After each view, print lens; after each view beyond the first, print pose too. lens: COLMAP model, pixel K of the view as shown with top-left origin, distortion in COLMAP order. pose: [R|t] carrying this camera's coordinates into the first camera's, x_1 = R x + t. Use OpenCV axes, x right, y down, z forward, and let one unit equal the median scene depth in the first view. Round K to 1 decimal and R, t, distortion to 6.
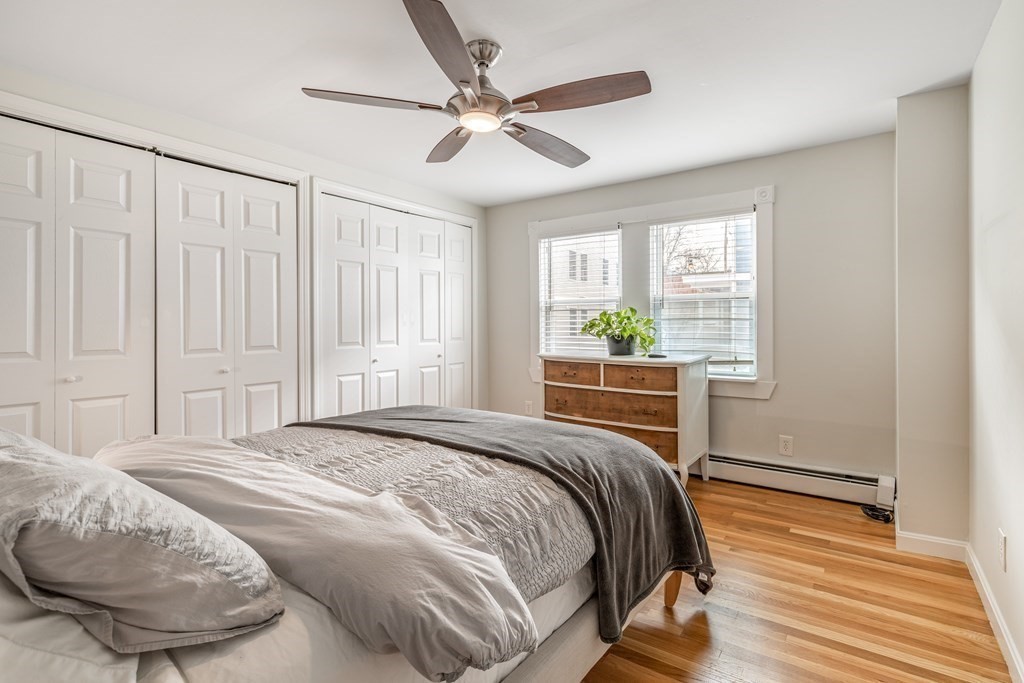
lens RADIAL K [[493.5, 0, 517.0], [0, 493.5, 319.2], [0, 0, 1]] dist [0.002934, -0.000331]
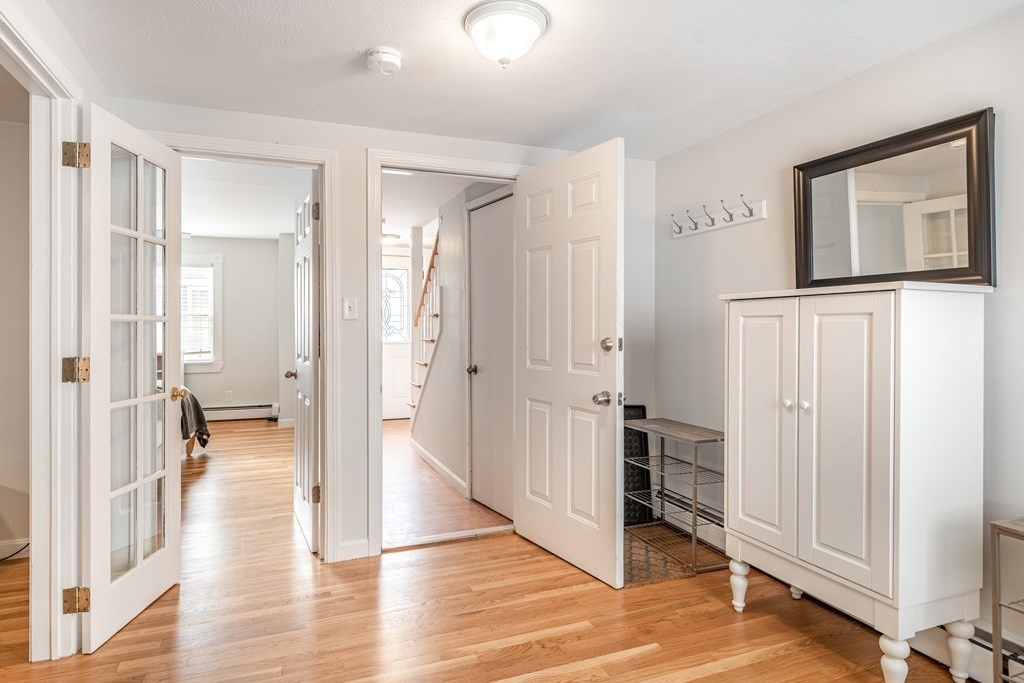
lens RADIAL K [[561.9, 0, 508.5], [0, 561.9, 335.9], [0, 0, 1]] dist [-0.007514, -0.002181]
pose [[0.527015, -0.006941, 0.849827, -0.687399], [-0.004968, 0.999924, 0.011248, 0.001277], [-0.849841, -0.010150, 0.526941, -0.994546]]
